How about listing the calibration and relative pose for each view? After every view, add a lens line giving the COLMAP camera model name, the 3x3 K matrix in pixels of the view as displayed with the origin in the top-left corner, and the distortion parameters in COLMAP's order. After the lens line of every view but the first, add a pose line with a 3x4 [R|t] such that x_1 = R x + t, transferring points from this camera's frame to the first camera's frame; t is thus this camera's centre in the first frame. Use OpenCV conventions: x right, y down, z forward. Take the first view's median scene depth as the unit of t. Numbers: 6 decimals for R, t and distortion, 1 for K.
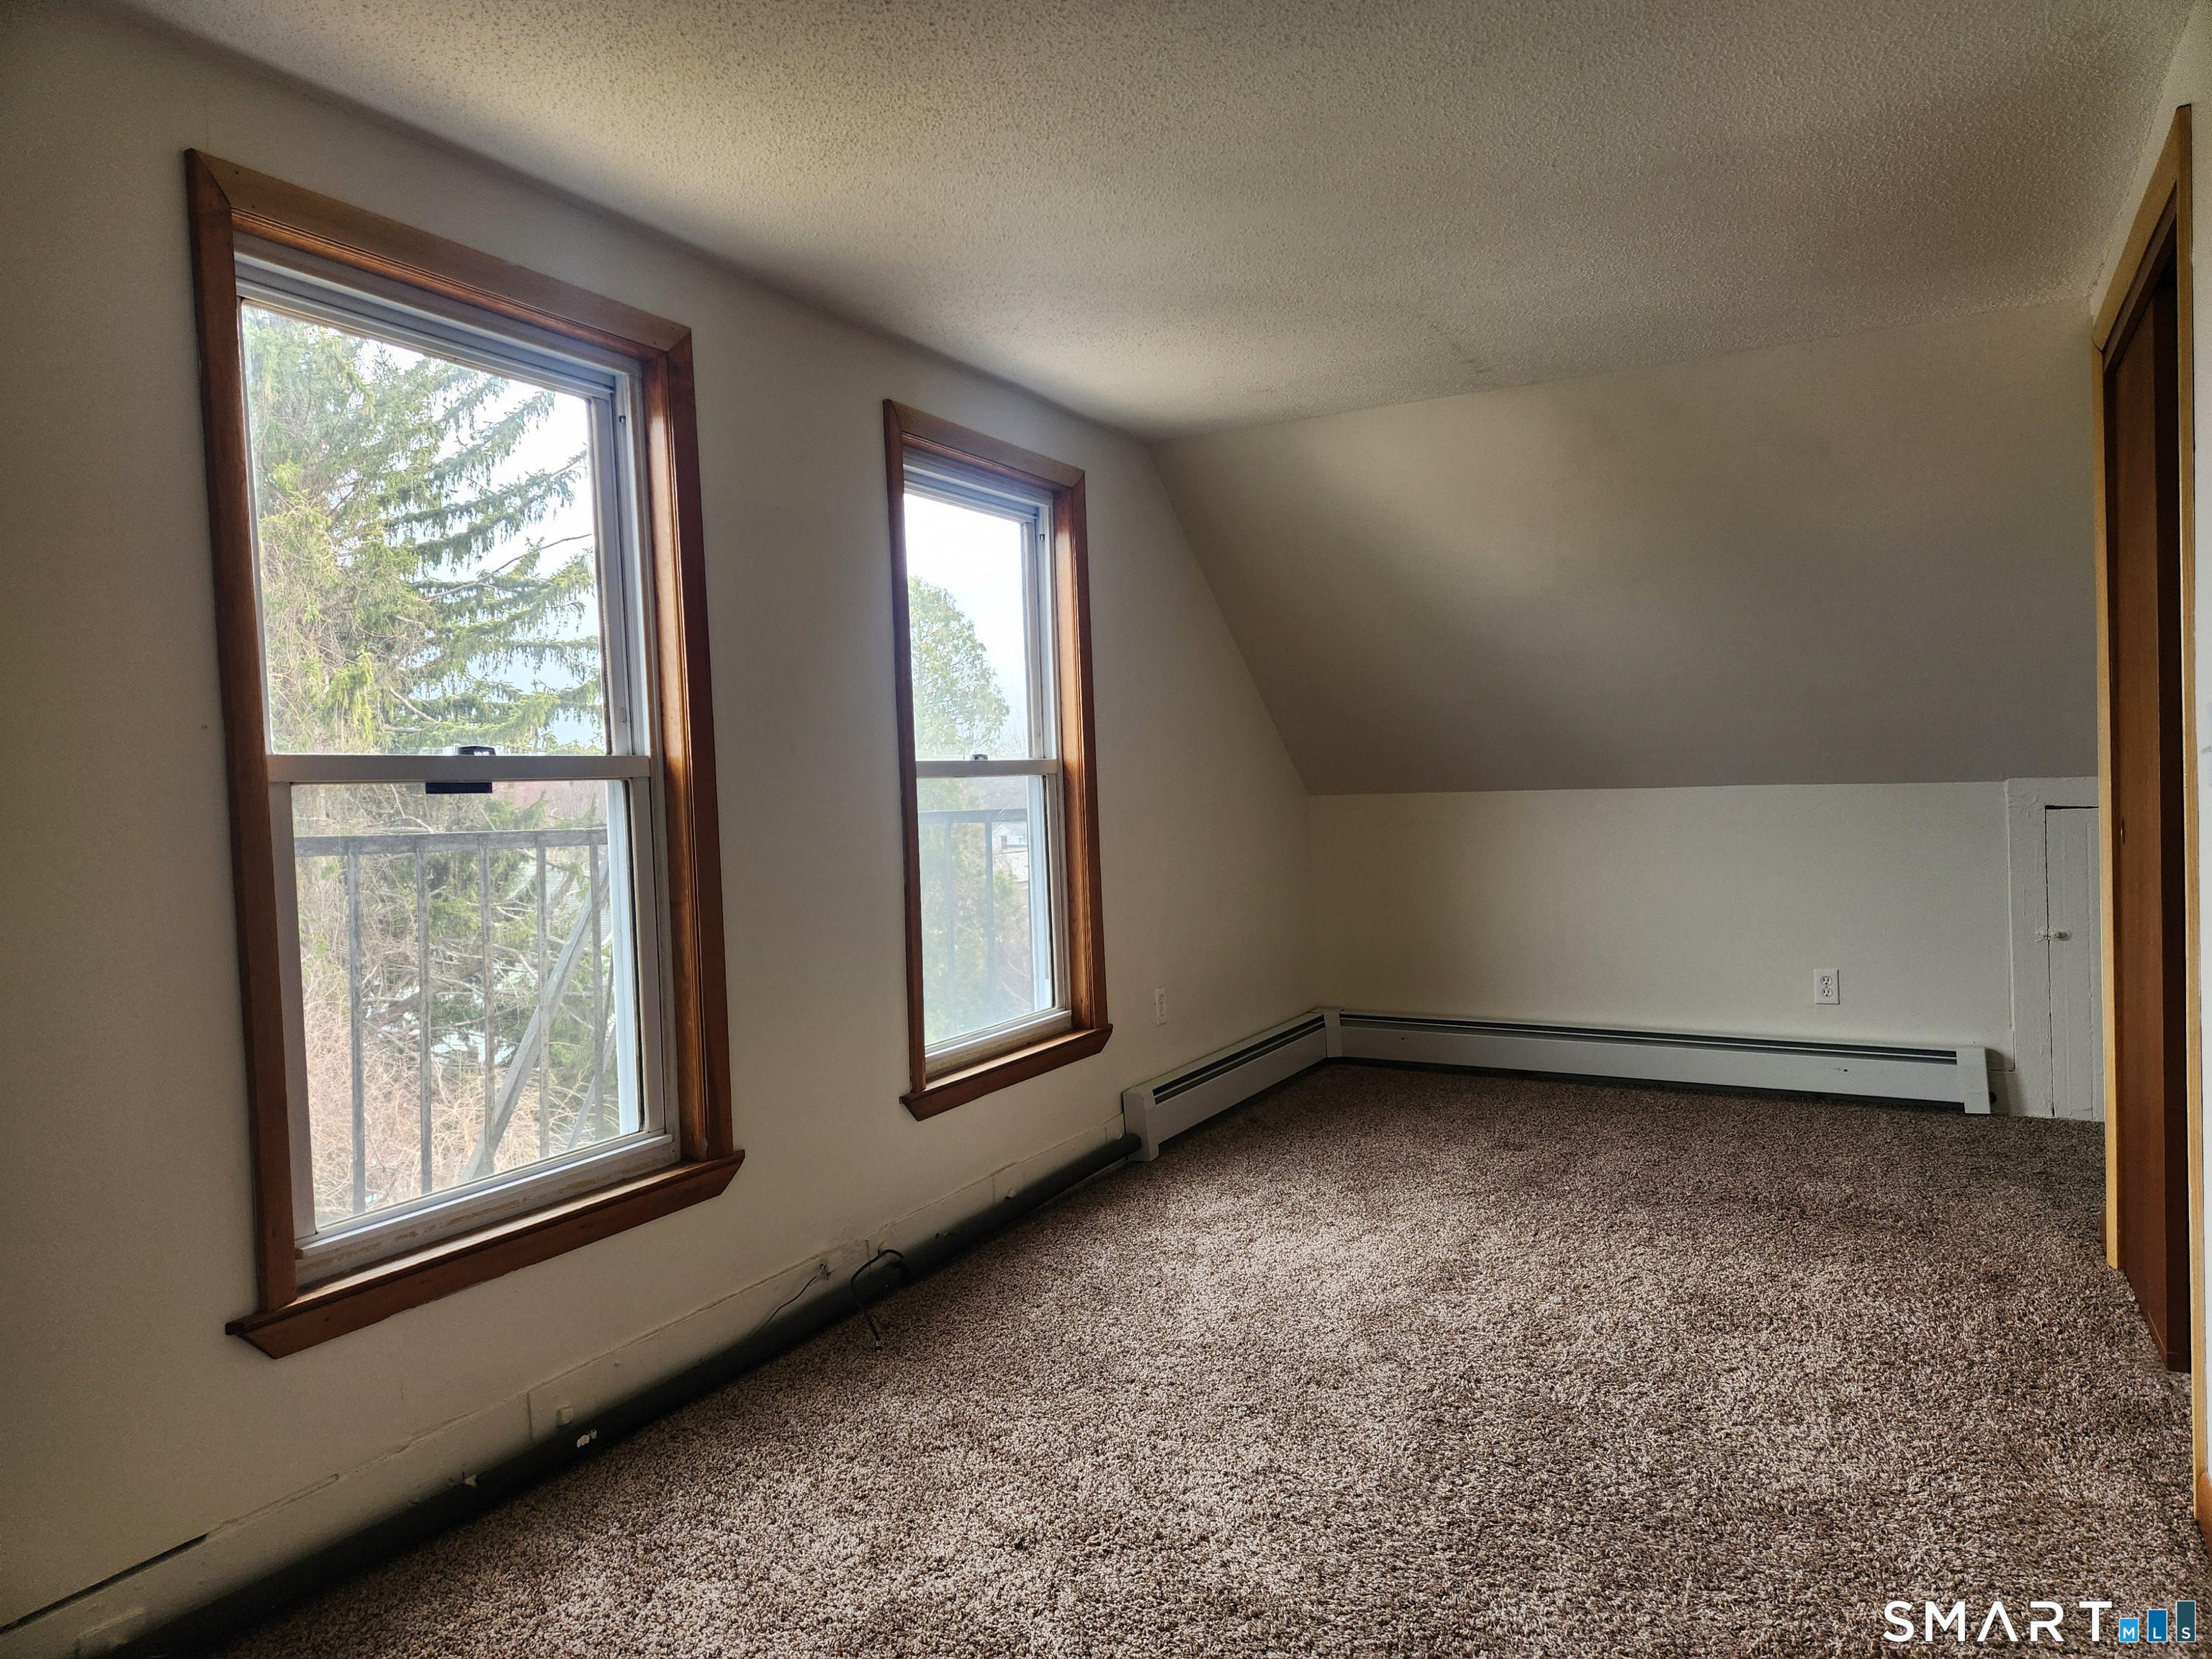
lens RADIAL K [[1454.4, 0, 1115.5], [0, 1454.4, 823.0], [0, 0, 1]] dist [0.046310, -0.003906]
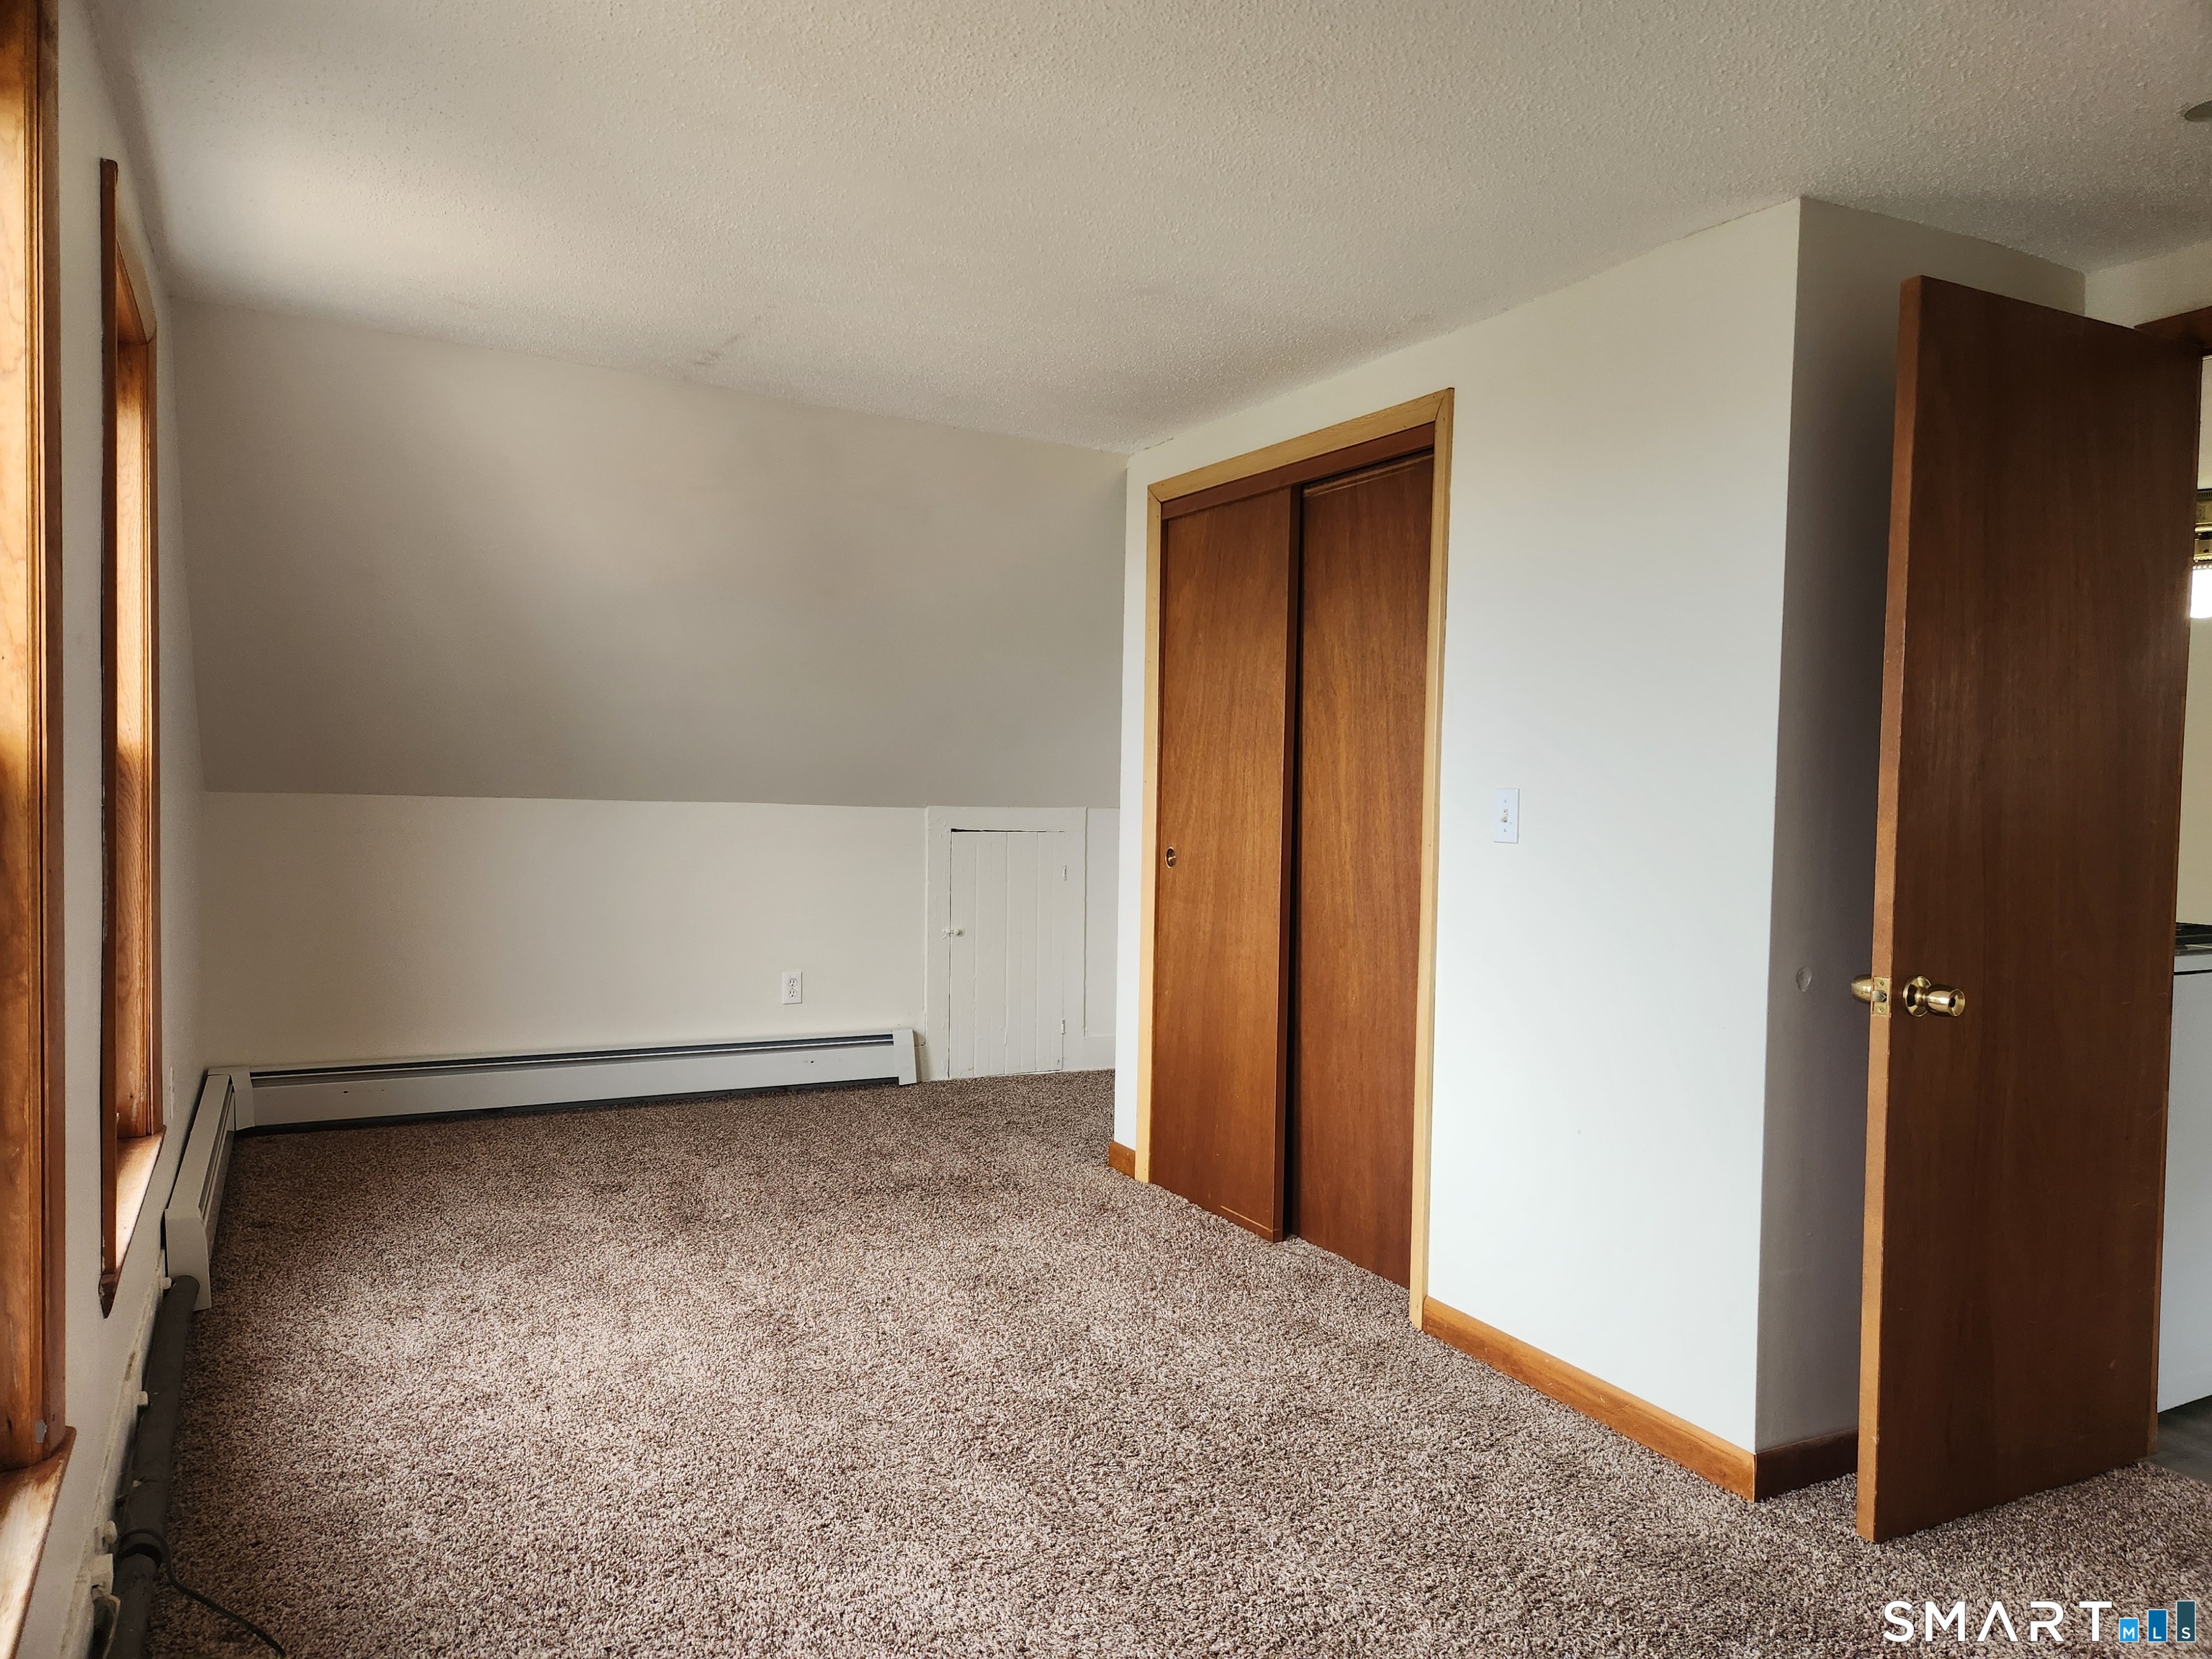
lens RADIAL K [[1454.4, 0, 1115.5], [0, 1454.4, 823.0], [0, 0, 1]] dist [0.046310, -0.003906]
pose [[0.550589, 0.017973, 0.834583, -0.387983], [-0.021718, 0.999738, -0.007201, -0.012871], [-0.834494, -0.014160, 0.550835, 0.257744]]
